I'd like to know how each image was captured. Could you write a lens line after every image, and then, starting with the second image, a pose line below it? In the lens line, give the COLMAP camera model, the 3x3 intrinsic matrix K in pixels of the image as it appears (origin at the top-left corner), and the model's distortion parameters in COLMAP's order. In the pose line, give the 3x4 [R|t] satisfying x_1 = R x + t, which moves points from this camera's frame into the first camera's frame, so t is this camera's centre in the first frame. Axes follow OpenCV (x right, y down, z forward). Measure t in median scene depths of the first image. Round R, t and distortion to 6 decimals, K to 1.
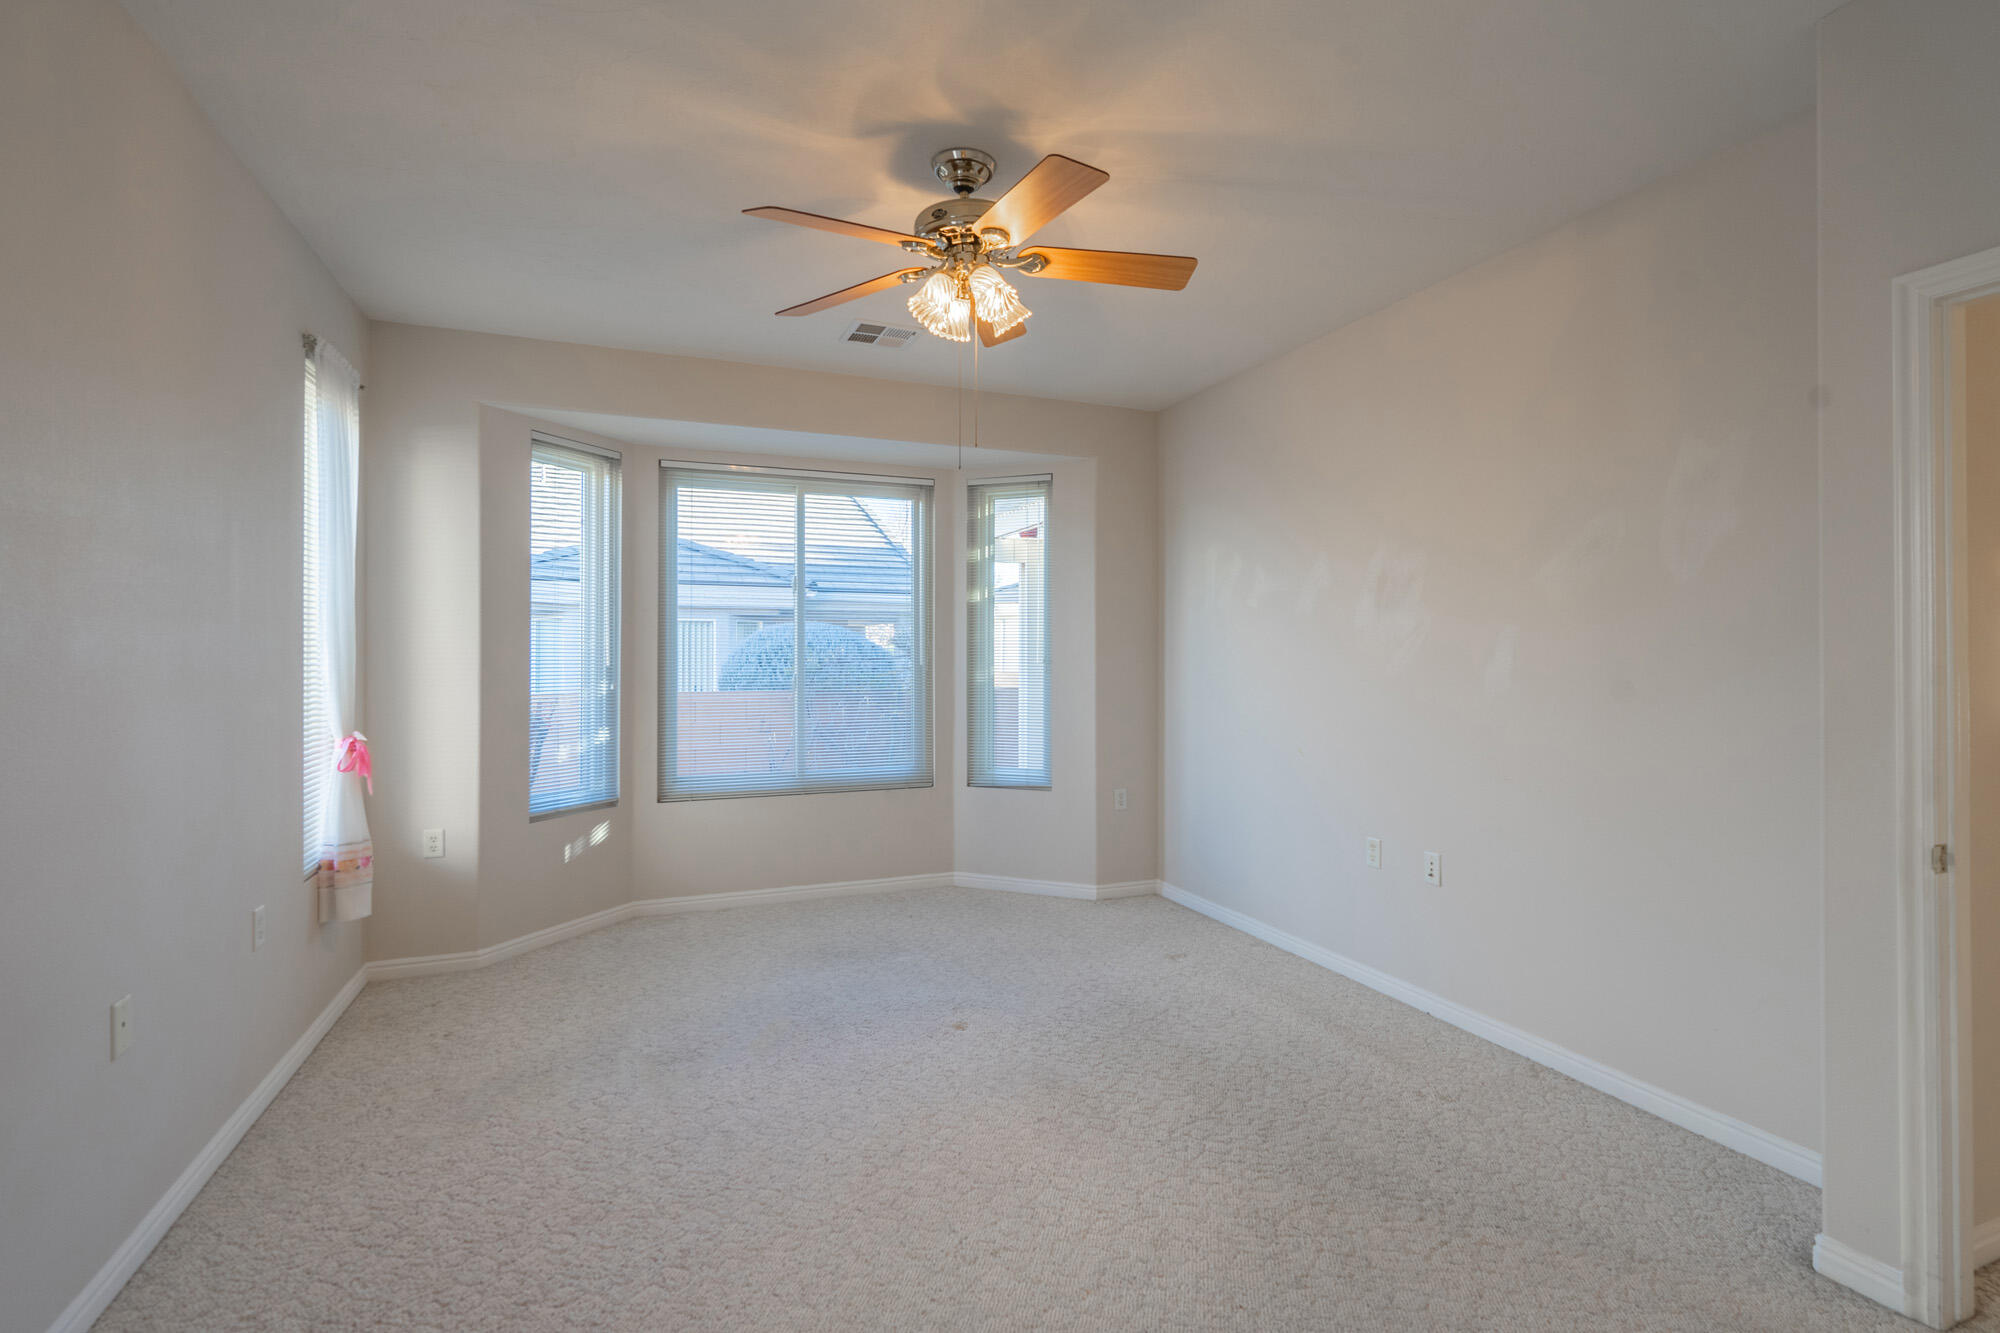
lens RADIAL K [[913.5, 0, 1001.8], [0, 913.5, 660.0], [0, 0, 1]] dist [-0.003461, 0.000061]
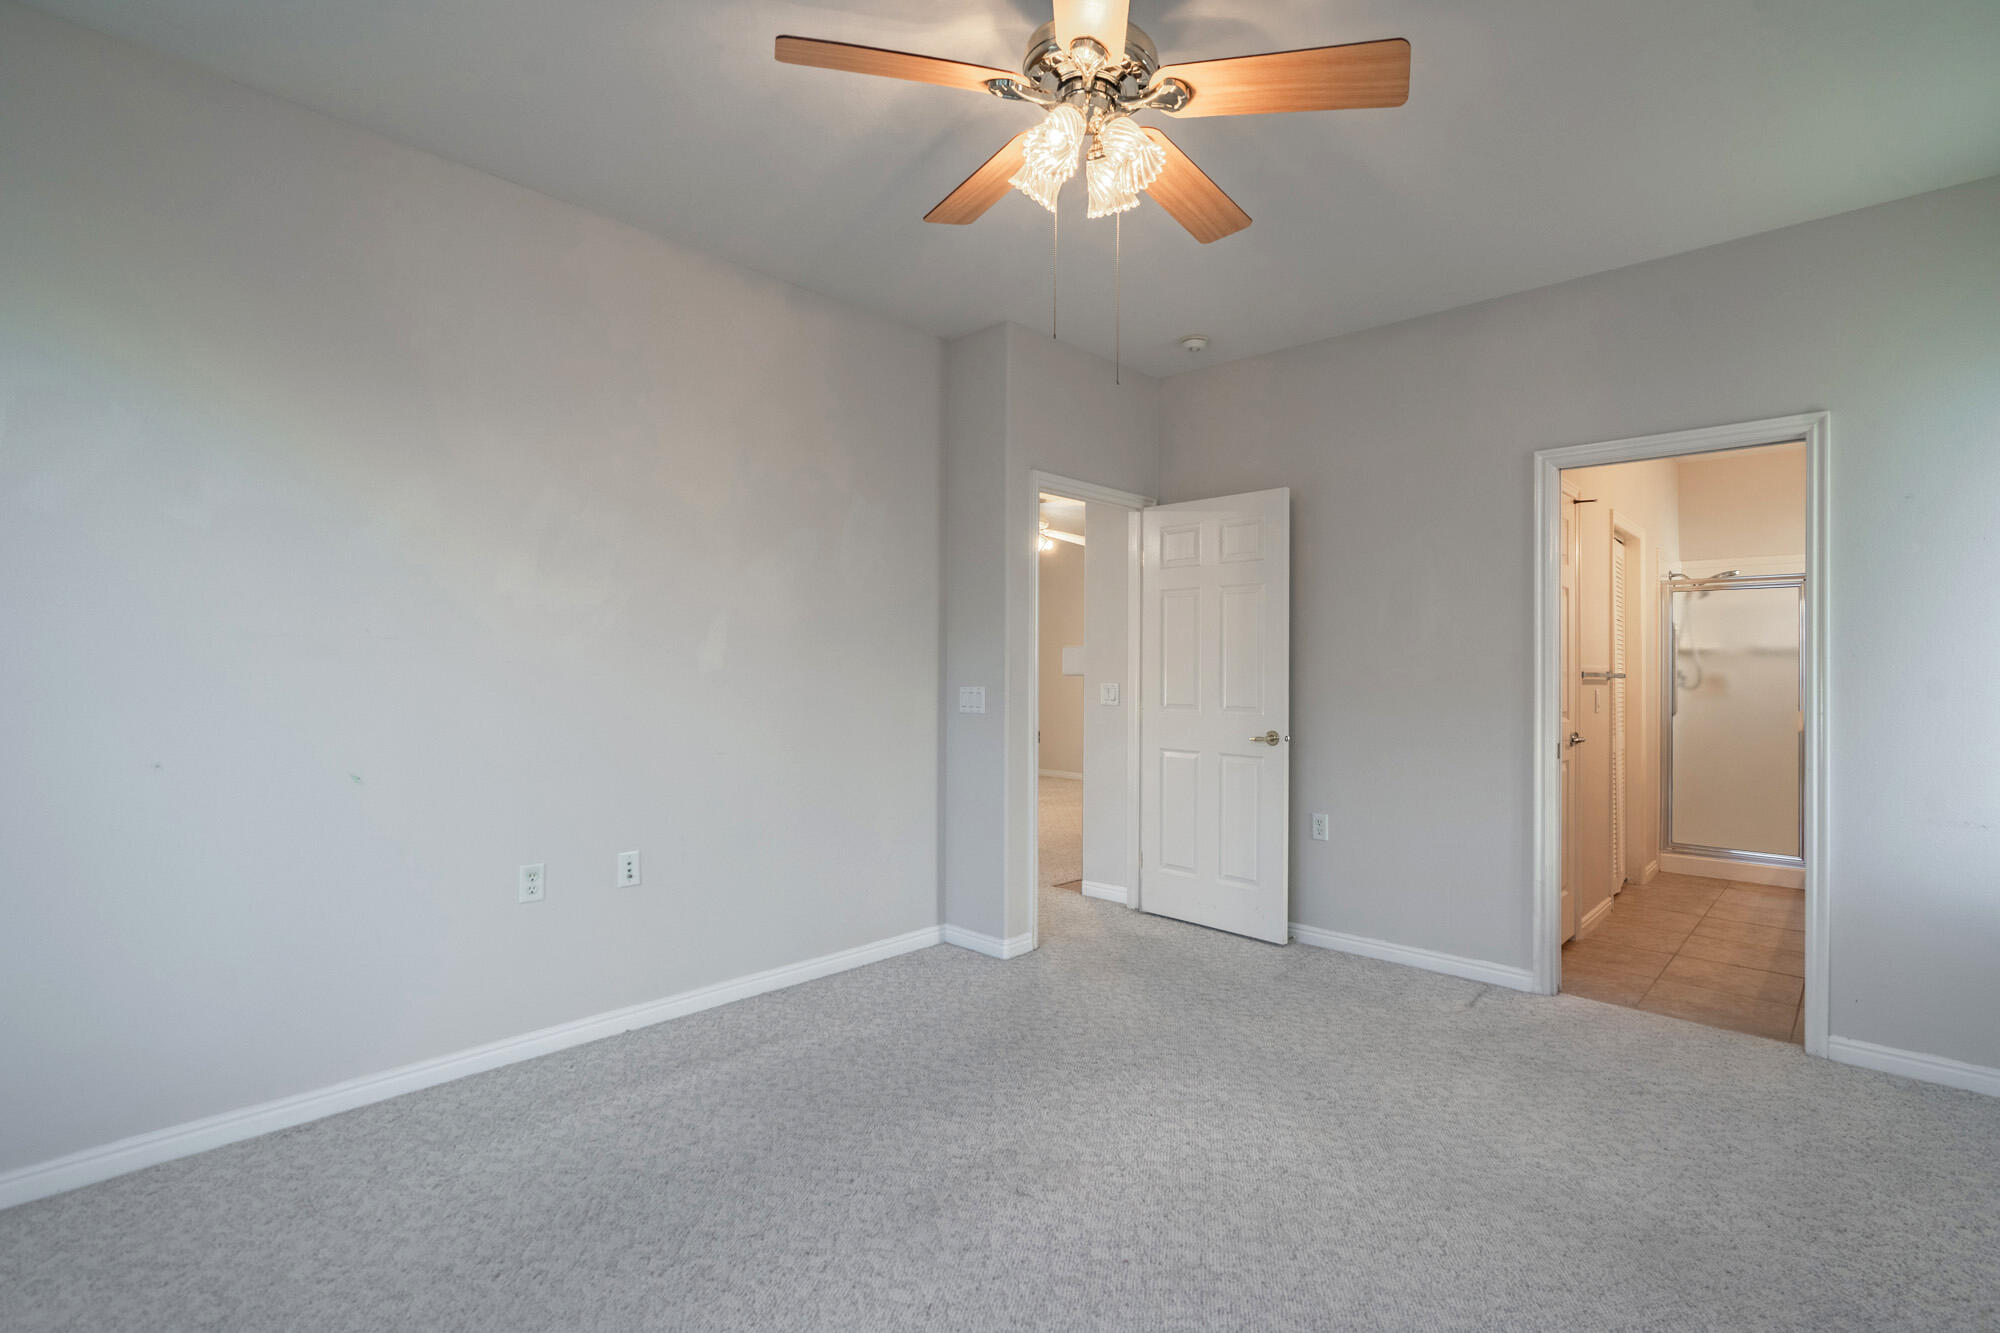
lens RADIAL K [[965.8, 0, 1045.3], [0, 965.8, 670.1], [0, 0, 1]] dist [-0.002023, -0.000114]
pose [[-0.445817, -0.000886, 0.895124, -0.572099], [-0.005205, 0.999985, -0.001602, 0.030310], [-0.895109, -0.005373, -0.445815, 1.064059]]
